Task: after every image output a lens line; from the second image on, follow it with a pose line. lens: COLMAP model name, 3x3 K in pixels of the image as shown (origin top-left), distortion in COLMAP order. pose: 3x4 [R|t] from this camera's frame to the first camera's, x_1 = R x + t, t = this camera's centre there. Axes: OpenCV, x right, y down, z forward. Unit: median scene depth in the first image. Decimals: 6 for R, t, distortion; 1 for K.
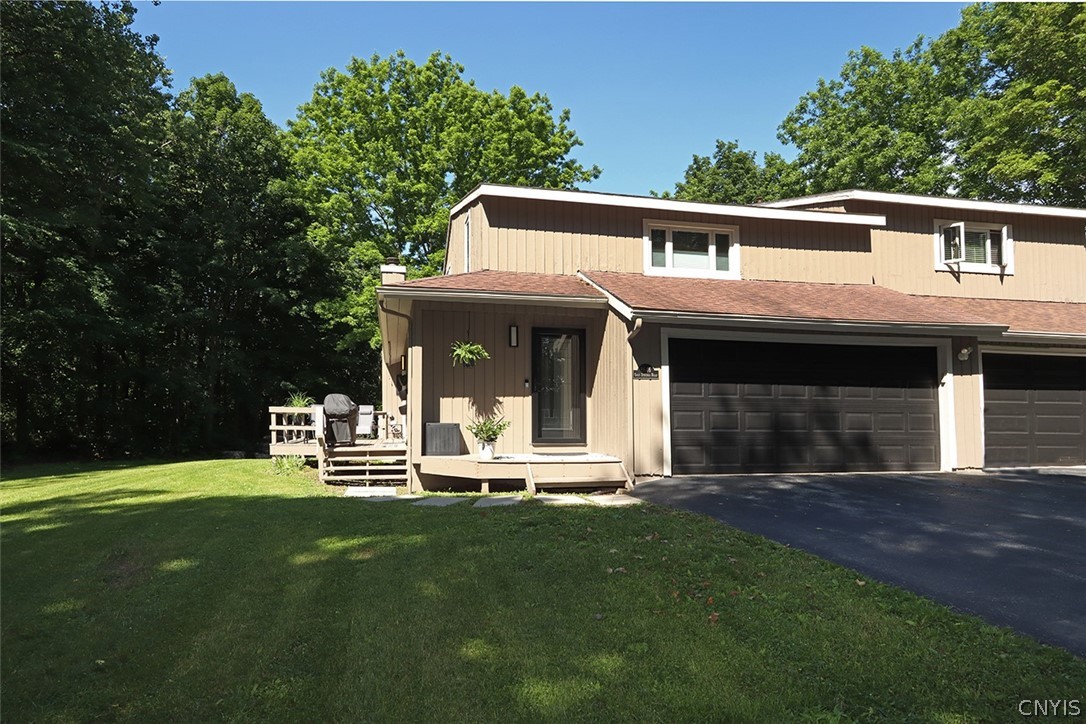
lens RADIAL K [[657.5, 0, 542.3], [0, 657.5, 360.6], [0, 0, 1]] dist [-0.002738, 0.000592]
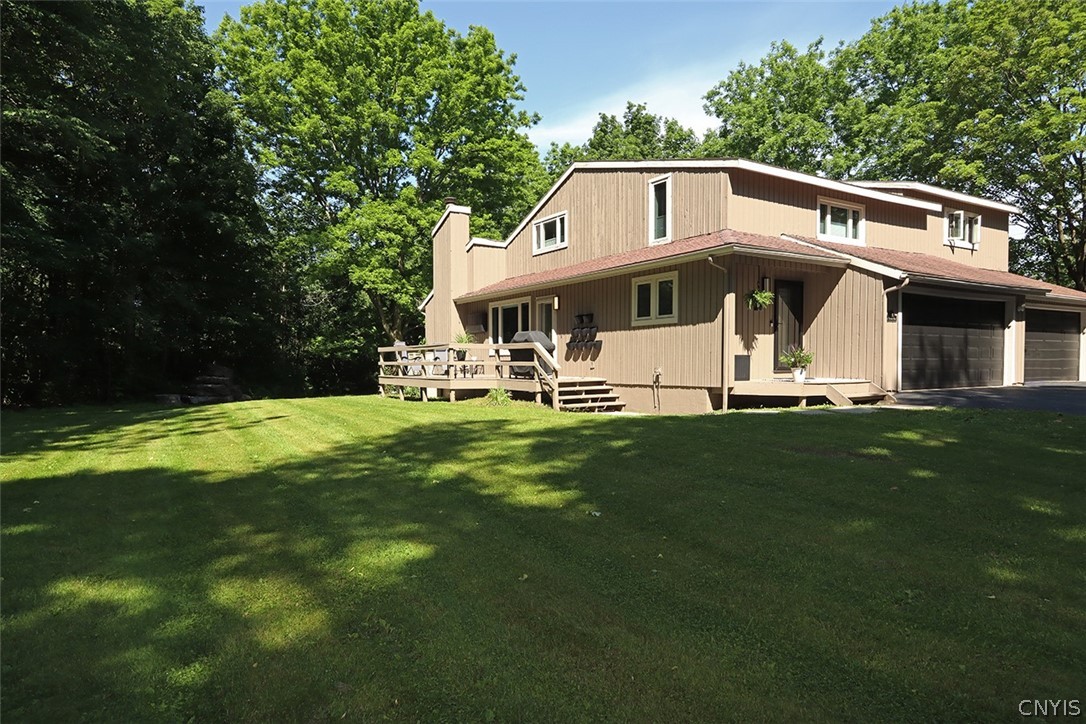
lens RADIAL K [[657.5, 0, 540.2], [0, 657.5, 360.4], [0, 0, 1]] dist [-0.002738, 0.000592]
pose [[0.939614, -0.009280, 0.342111, -0.763433], [-0.022390, 0.995824, 0.088507, 0.002554], [-0.341503, -0.090822, 0.935482, -0.033211]]
